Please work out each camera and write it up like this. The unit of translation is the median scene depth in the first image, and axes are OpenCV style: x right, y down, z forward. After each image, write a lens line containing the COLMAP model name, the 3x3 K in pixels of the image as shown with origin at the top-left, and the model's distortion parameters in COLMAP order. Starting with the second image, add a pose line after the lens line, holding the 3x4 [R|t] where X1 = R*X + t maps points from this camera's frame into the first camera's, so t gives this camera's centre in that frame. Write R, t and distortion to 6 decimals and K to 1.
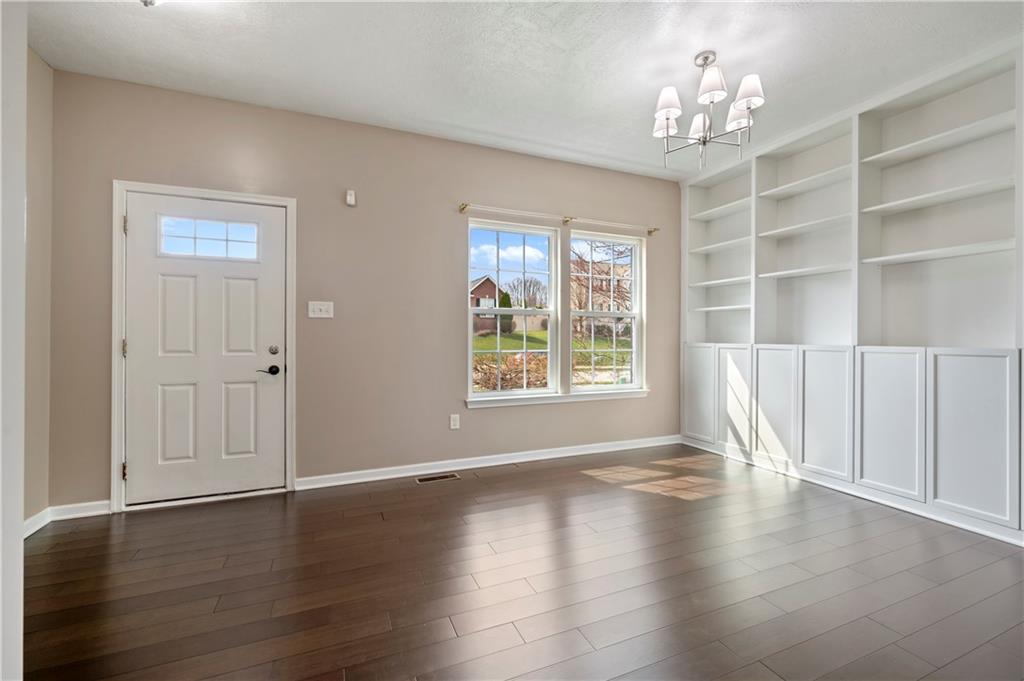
lens RADIAL K [[439.0, 0, 512.0], [0, 439.0, 340.5], [0, 0, 1]] dist [0.003582, 0.000338]
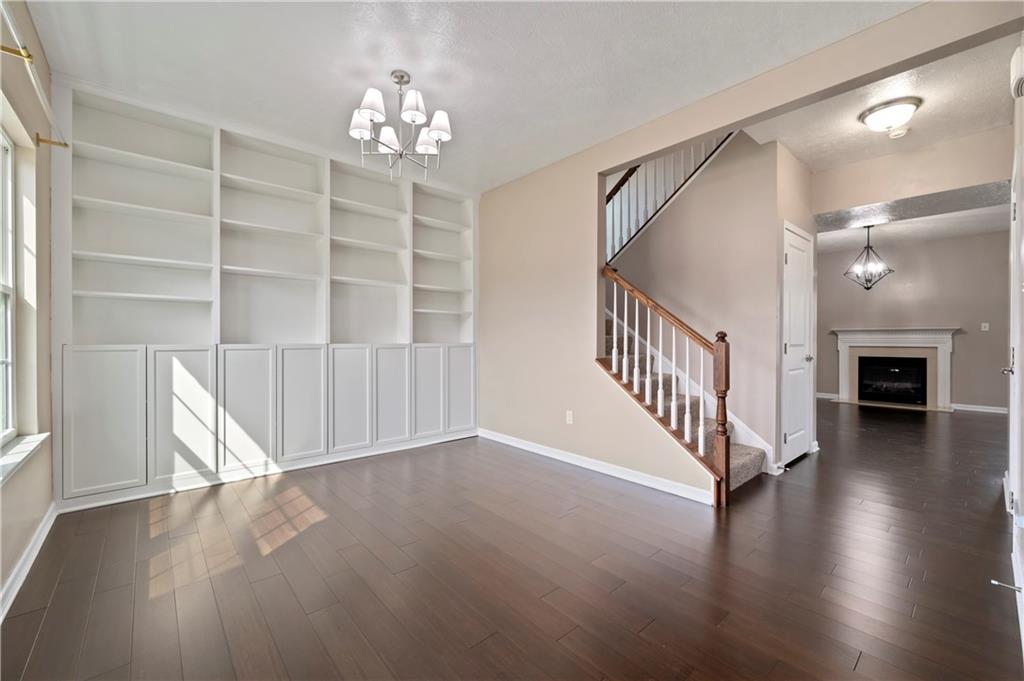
lens RADIAL K [[413.2, 0, 512.0], [0, 413.2, 340.5], [0, 0, 1]] dist [-0.000096, -0.000033]
pose [[-0.304008, -0.012742, 0.952584, -0.416525], [0.000545, 0.999908, 0.013549, -0.010494], [-0.952669, 0.004638, -0.303973, 0.725693]]
